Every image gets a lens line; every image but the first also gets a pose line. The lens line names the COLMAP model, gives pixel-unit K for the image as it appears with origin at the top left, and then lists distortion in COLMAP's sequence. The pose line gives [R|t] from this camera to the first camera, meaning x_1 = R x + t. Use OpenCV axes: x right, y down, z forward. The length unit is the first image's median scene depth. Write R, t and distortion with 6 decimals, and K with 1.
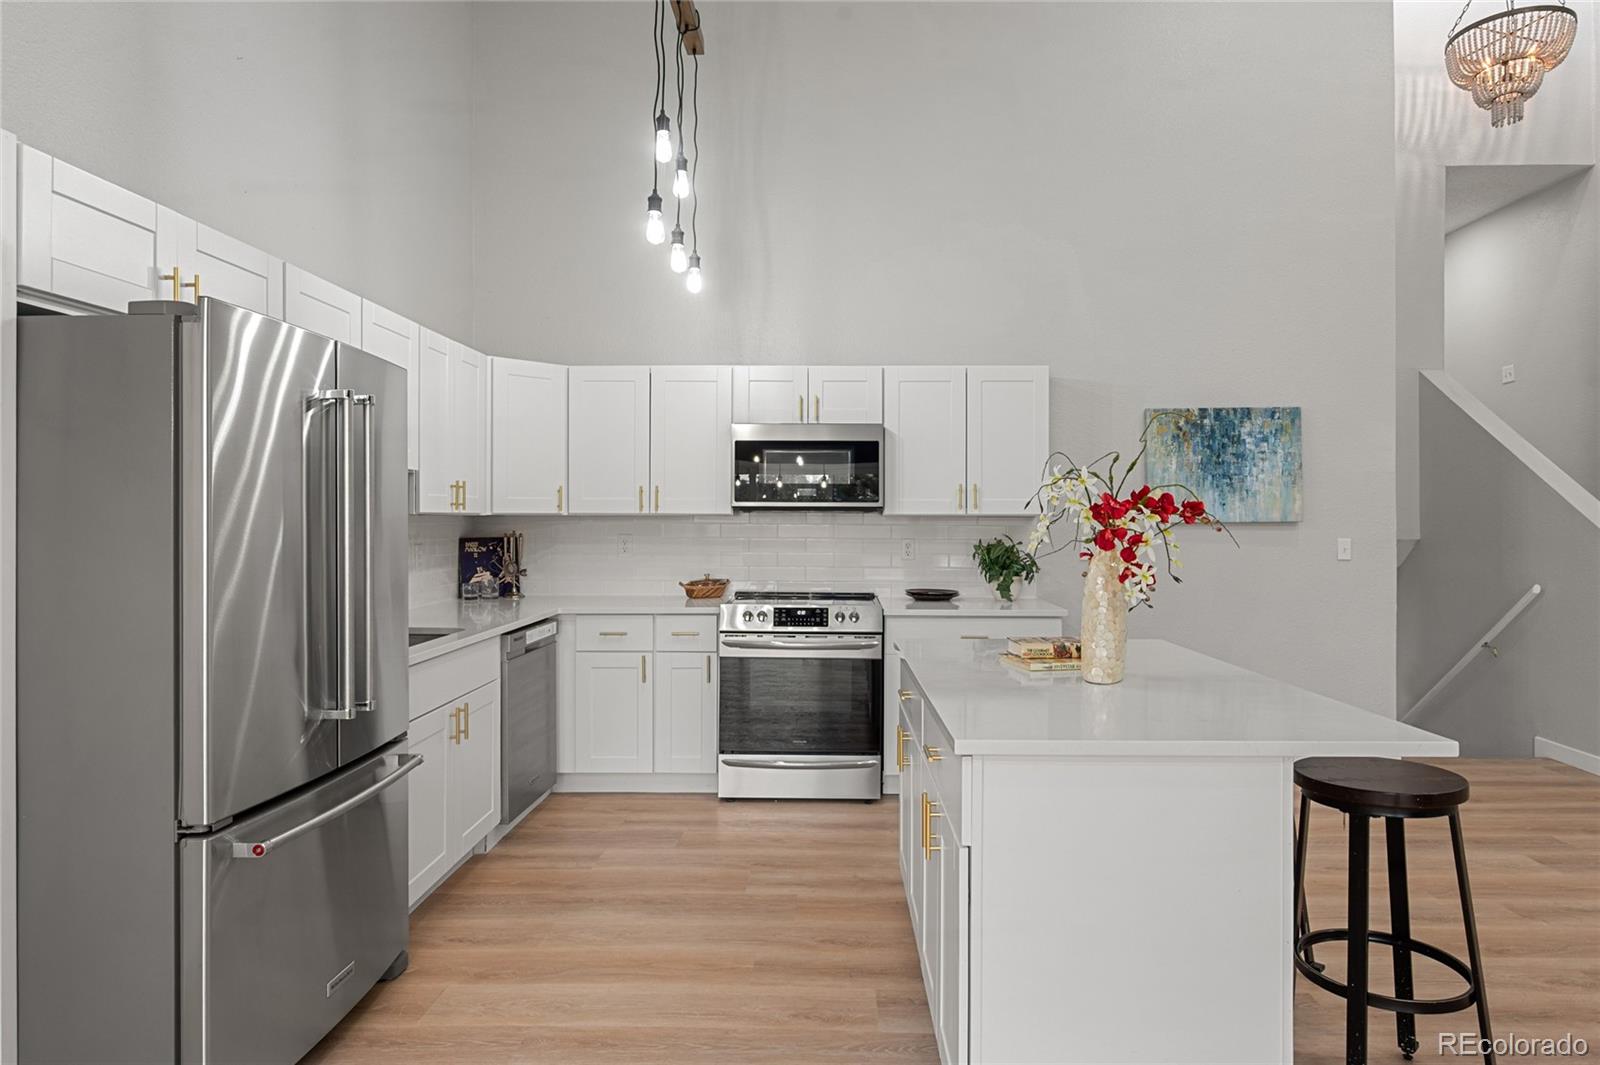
lens RADIAL K [[946.0, 0, 835.5], [0, 946.0, 514.9], [0, 0, 1]] dist [-0.001520, -0.001882]
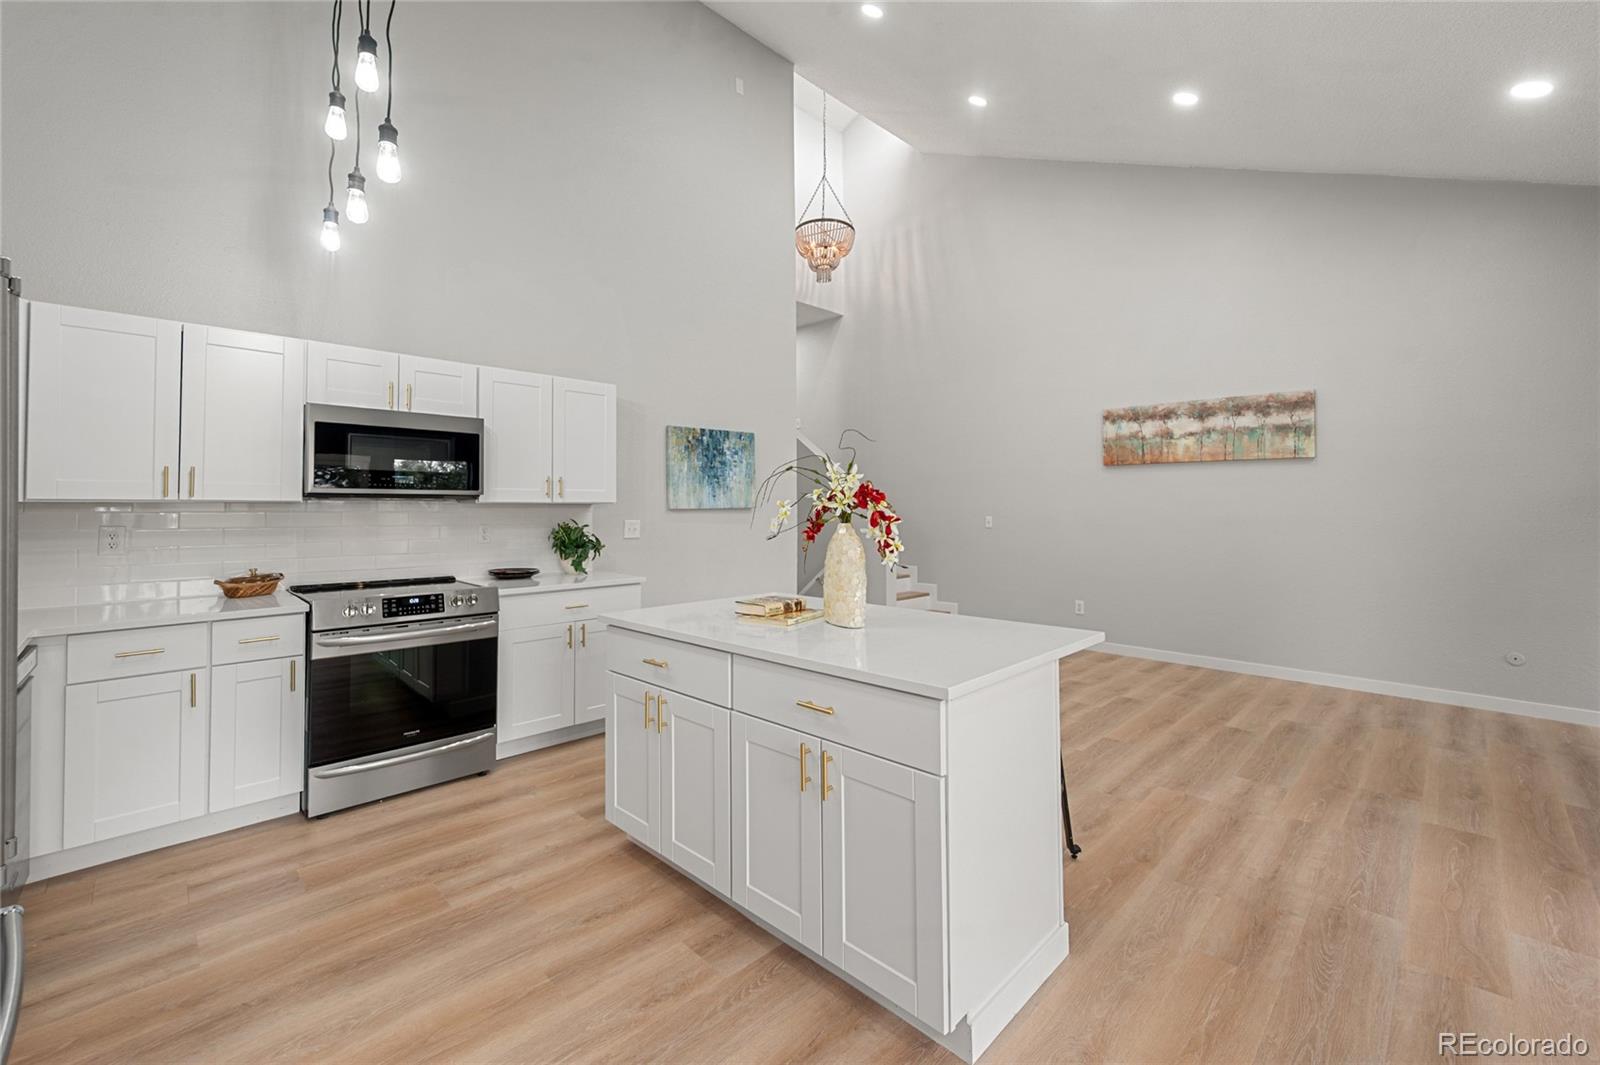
lens RADIAL K [[659.1, 0, 806.4], [0, 659.1, 494.0], [0, 0, 1]] dist [0.000577, 0.000229]
pose [[0.698599, 0.012609, 0.715403, -0.225082], [-0.000411, 0.999852, -0.017221, 0.002974], [-0.715514, 0.011737, 0.698500, 0.206413]]
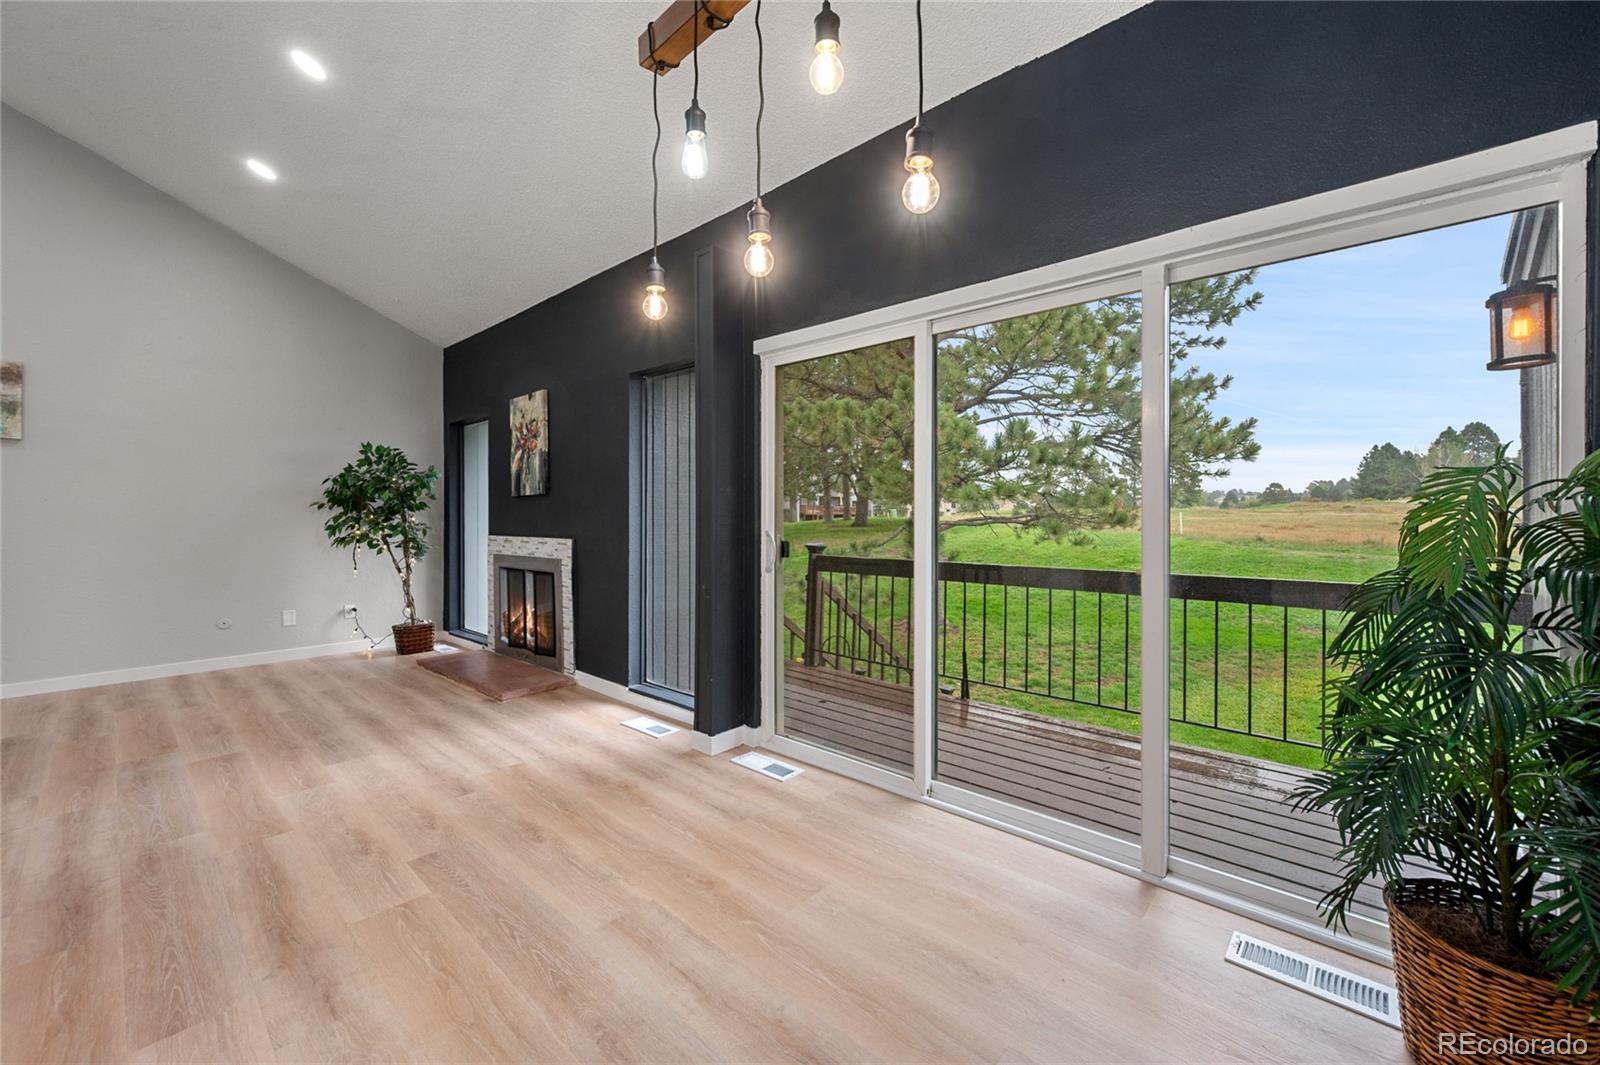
lens RADIAL K [[641.0, 0, 797.4], [0, 641.0, 515.1], [0, 0, 1]] dist [-0.000478, 0.000020]
pose [[-0.739674, -0.004762, 0.672948, -0.319376], [-0.003271, 0.999989, 0.003481, 0.026110], [-0.672957, 0.000374, -0.739681, 0.291994]]
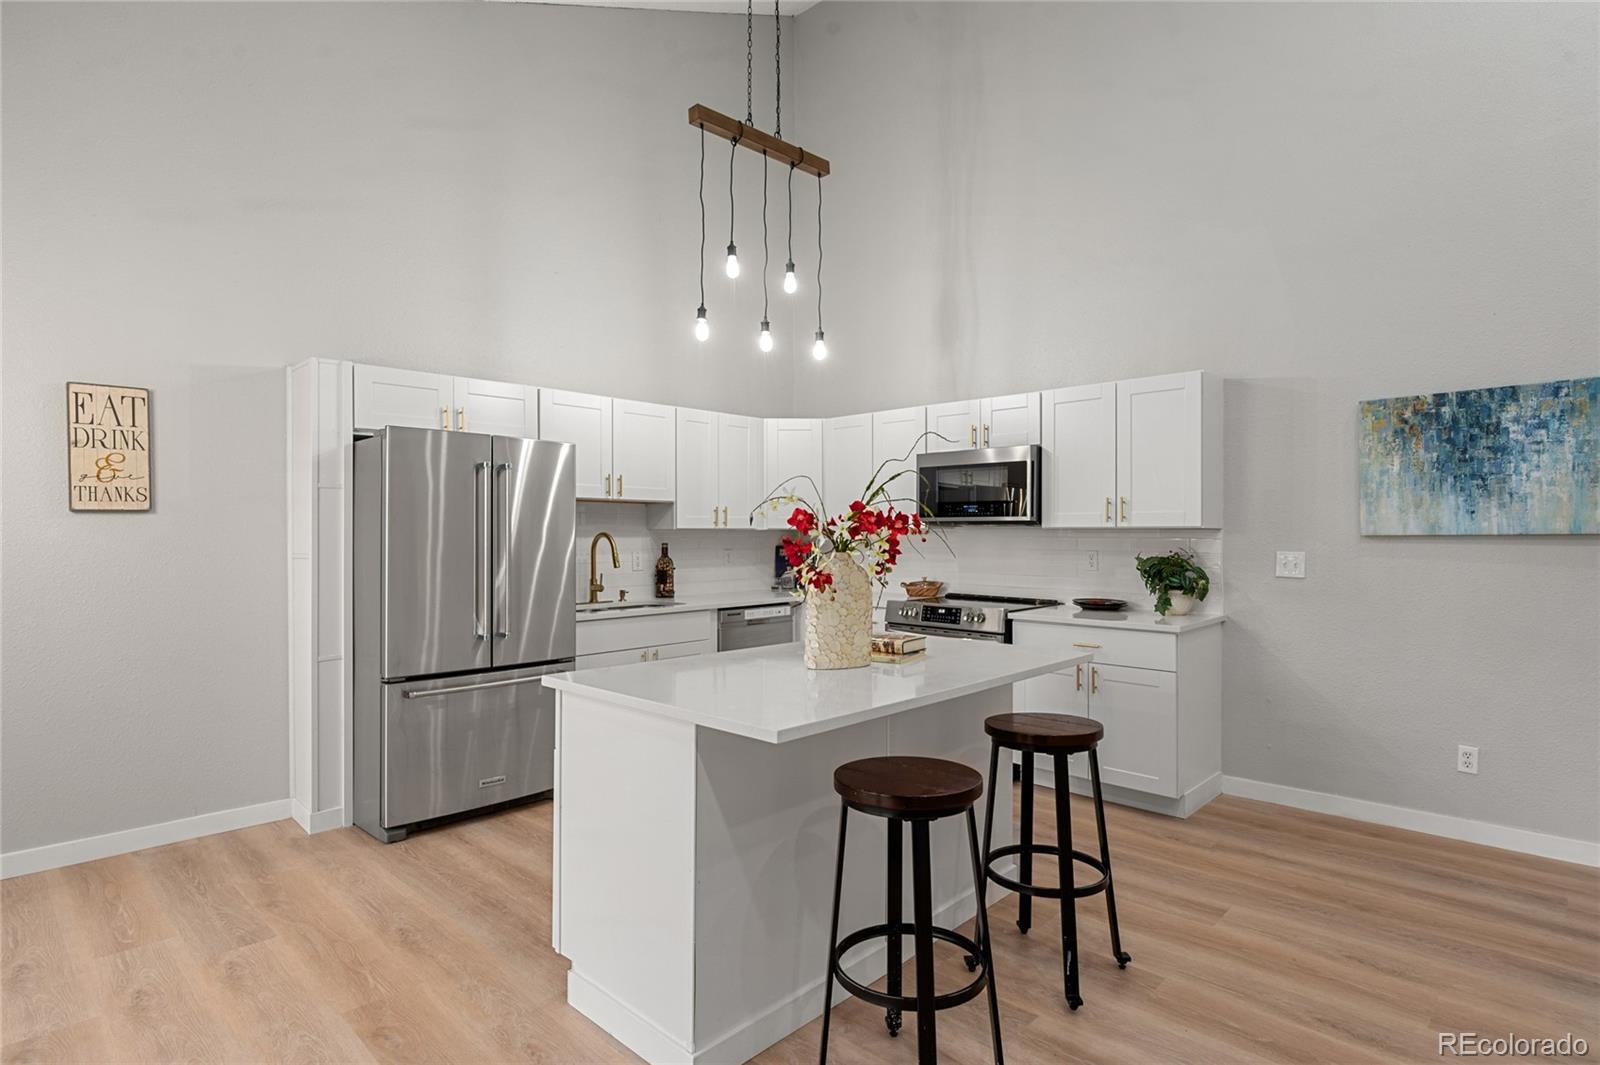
lens RADIAL K [[833.8, 0, 808.3], [0, 833.8, 532.4], [0, 0, 1]] dist [-0.001945, 0.000093]
pose [[0.726874, -0.001921, -0.686768, 0.513714], [0.004047, 0.999991, 0.001486, 0.002579], [0.686759, -0.003860, 0.726875, 0.120099]]
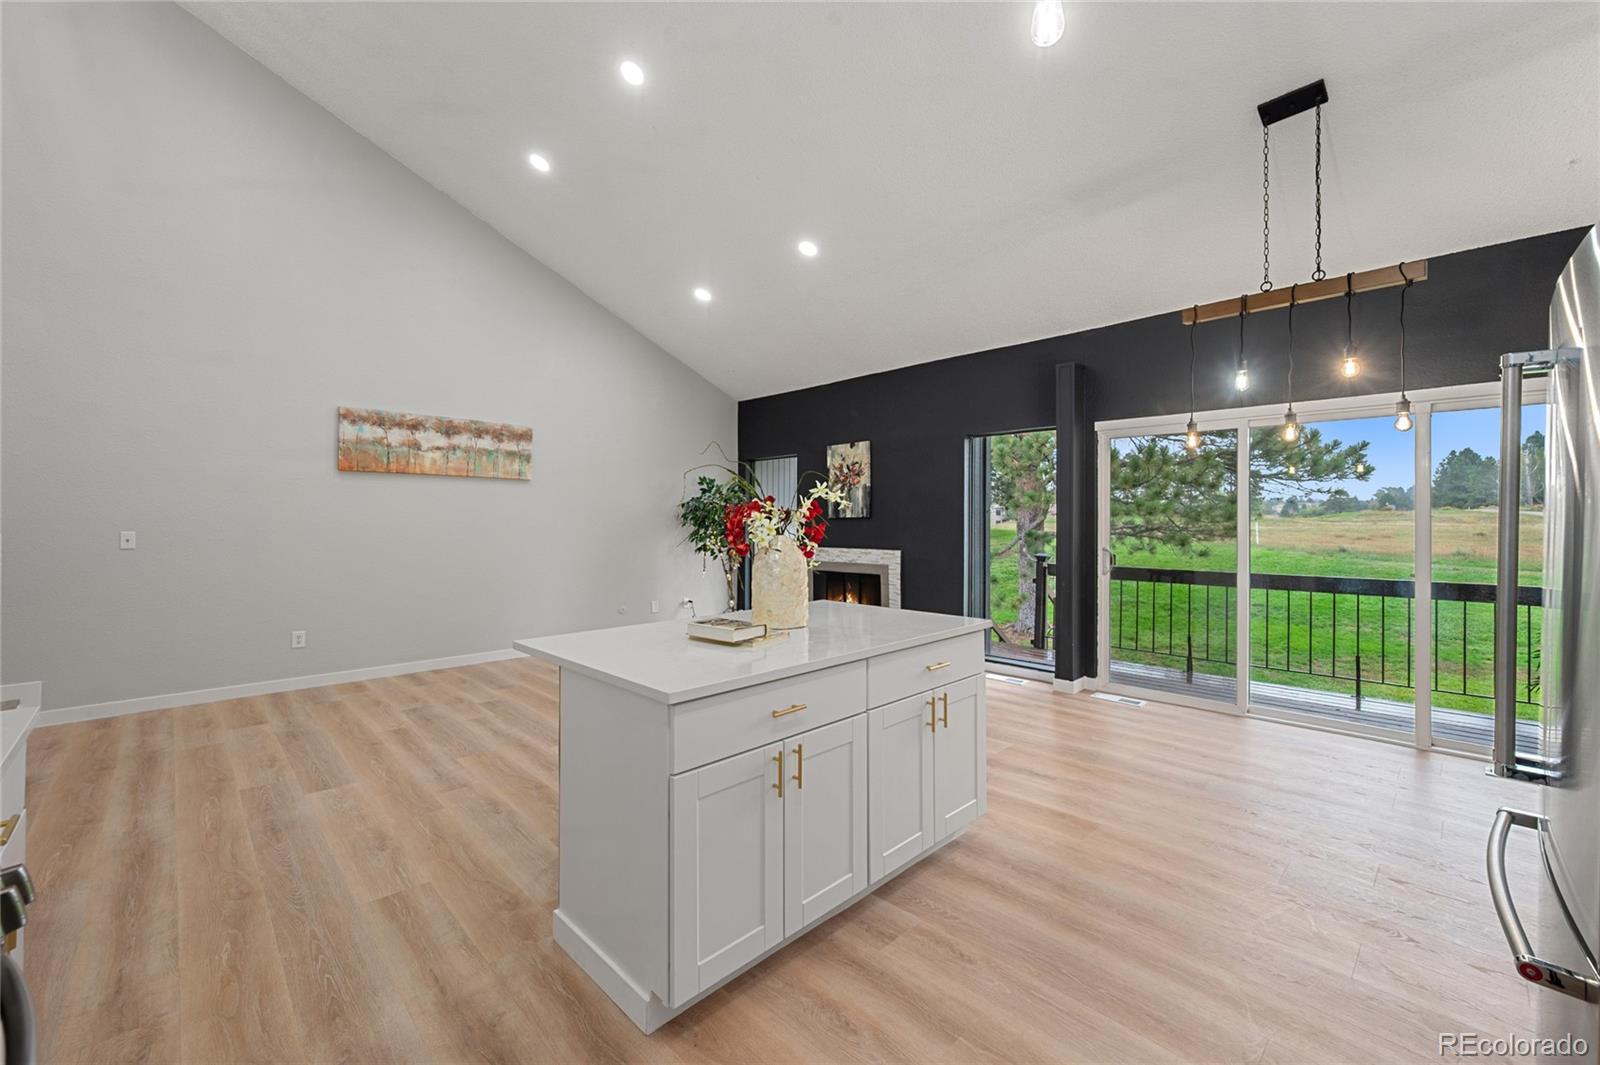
lens RADIAL K [[641.9, 0, 802.2], [0, 641.9, 519.6], [0, 0, 1]] dist [0.001741, 0.000162]
pose [[-0.699959, -0.004702, 0.714167, -0.235474], [-0.006826, 0.999977, -0.000106, 0.003997], [-0.714150, -0.004949, -0.699975, 0.887438]]
